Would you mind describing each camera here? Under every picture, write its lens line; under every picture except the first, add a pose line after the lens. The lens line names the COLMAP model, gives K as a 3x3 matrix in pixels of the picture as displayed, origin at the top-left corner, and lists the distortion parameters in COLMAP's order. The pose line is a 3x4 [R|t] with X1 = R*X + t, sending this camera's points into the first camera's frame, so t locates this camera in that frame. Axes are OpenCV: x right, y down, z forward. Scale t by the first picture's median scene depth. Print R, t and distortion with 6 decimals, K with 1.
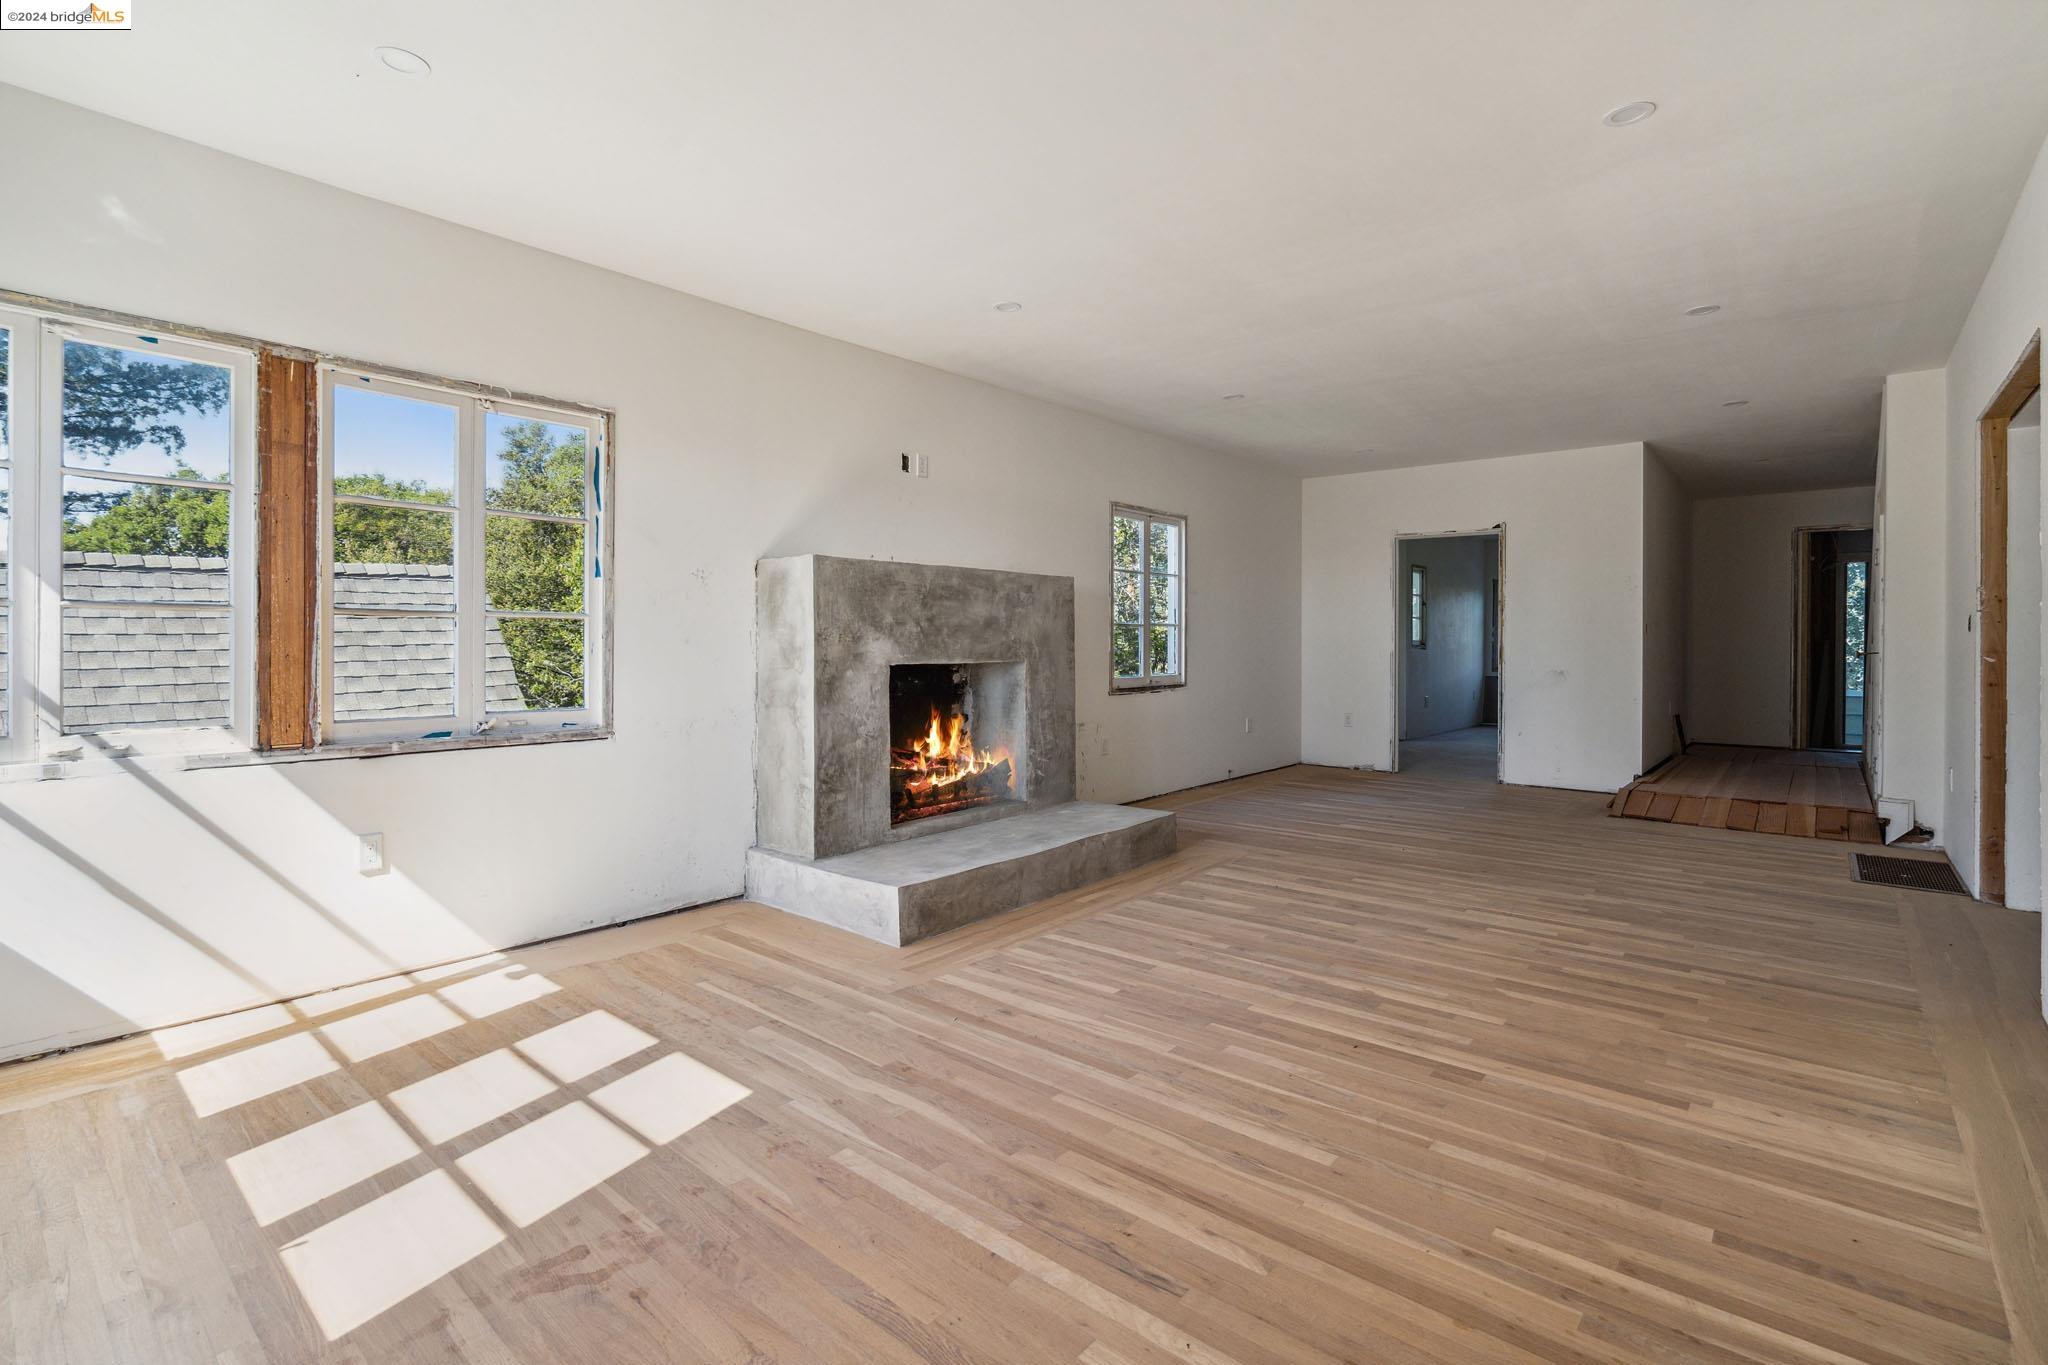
lens RADIAL K [[953.4, 0, 1032.0], [0, 953.4, 642.1], [0, 0, 1]] dist [-0.018600, 0.006912]
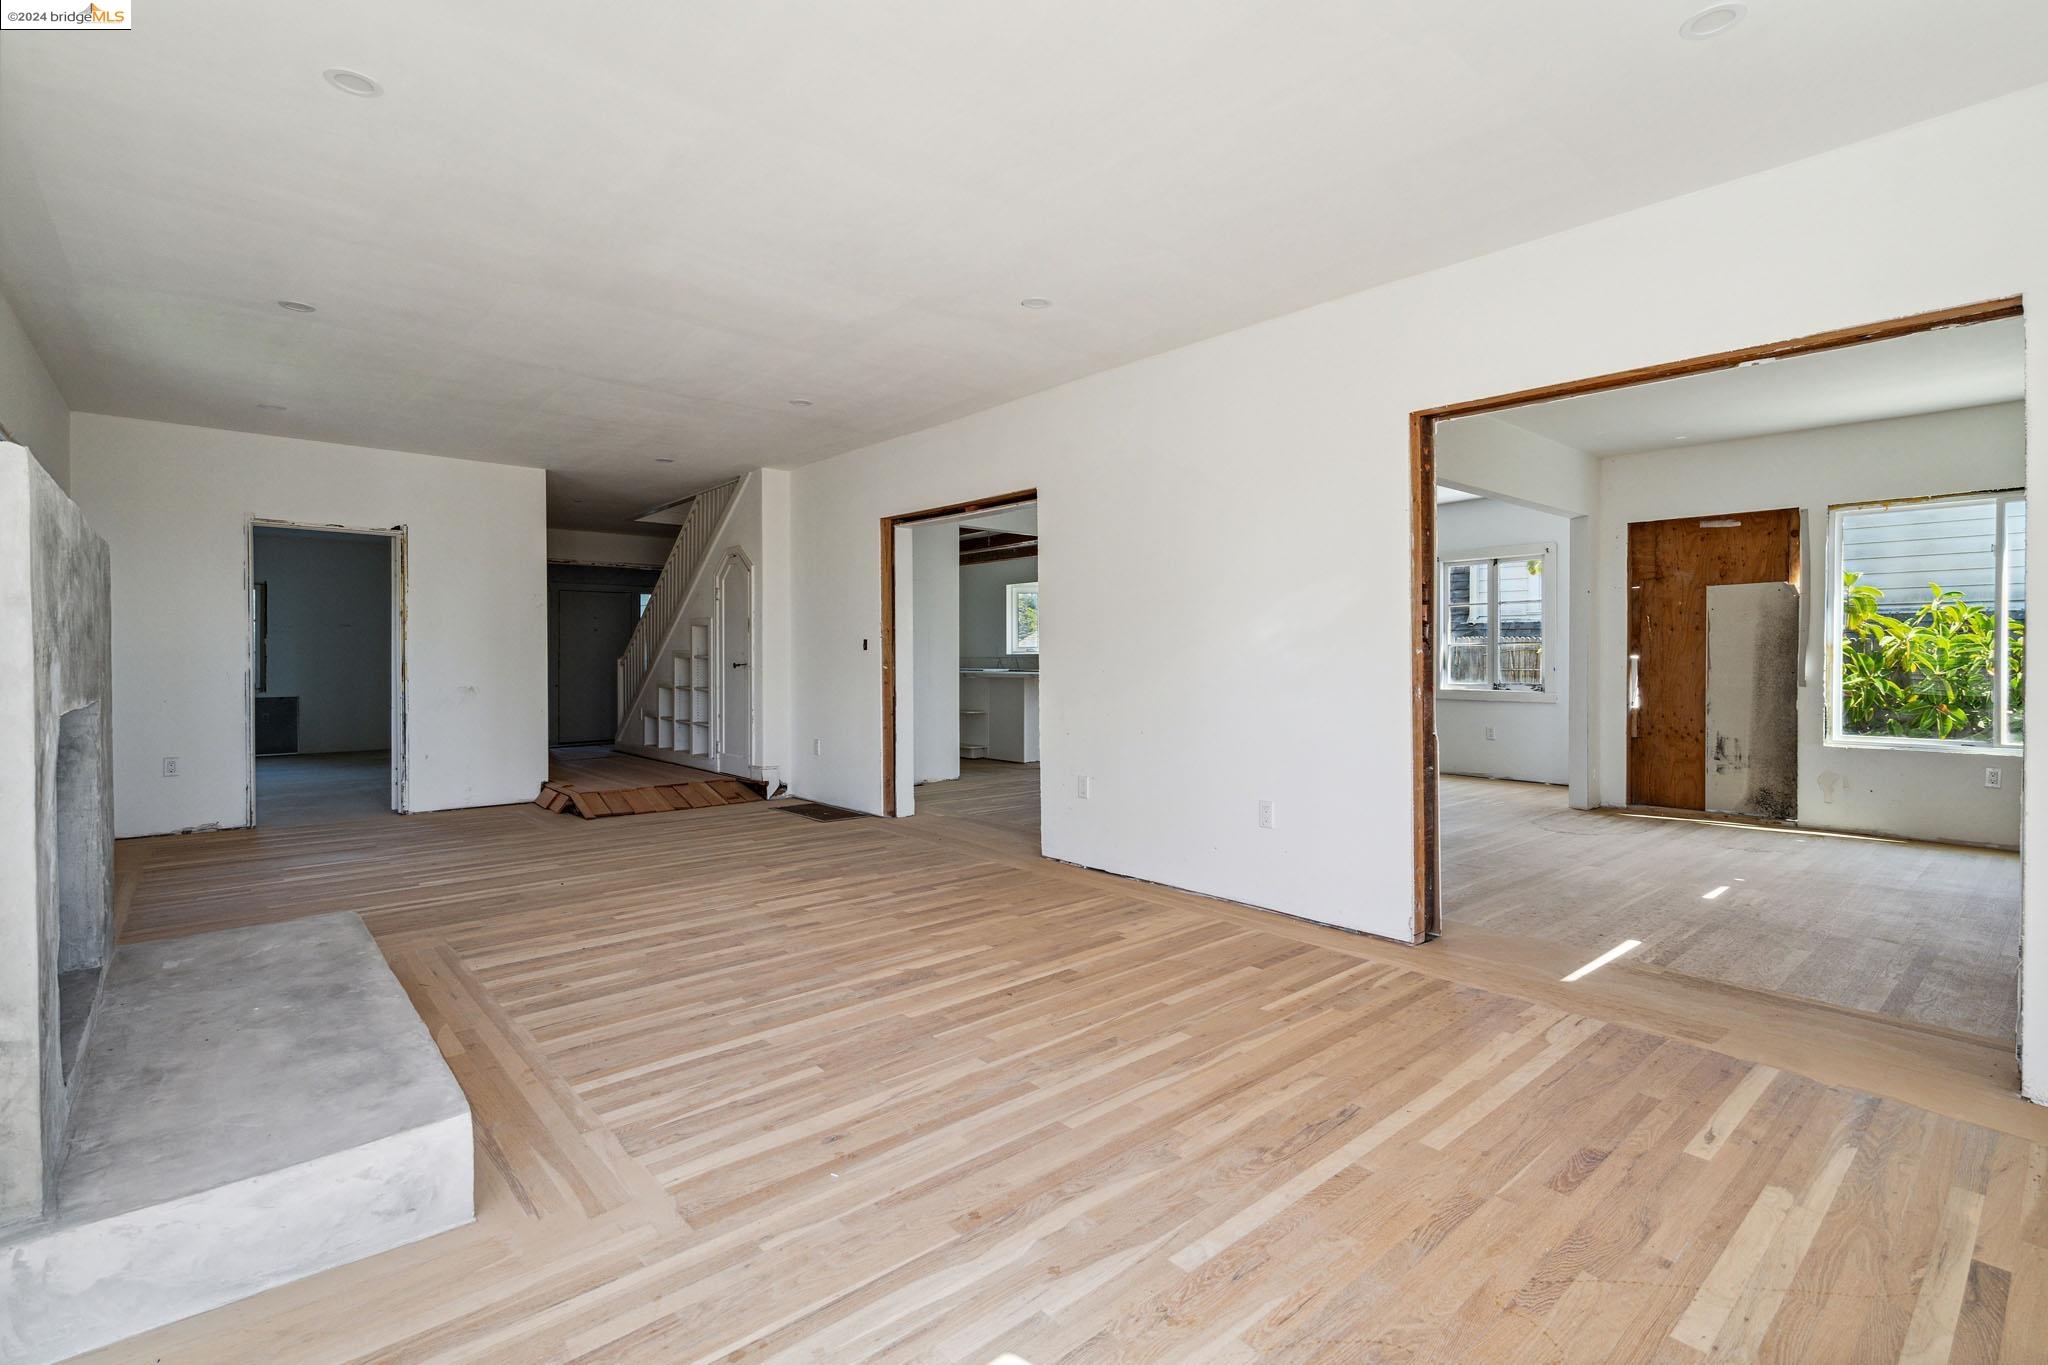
lens RADIAL K [[953.4, 0, 1014.6], [0, 953.4, 651.0], [0, 0, 1]] dist [-0.018600, 0.006912]
pose [[0.144564, 0.000784, 0.989495, -0.685247], [0.004837, 0.999987, -0.001499, -0.004625], [-0.989484, 0.005003, 0.144558, 0.661010]]
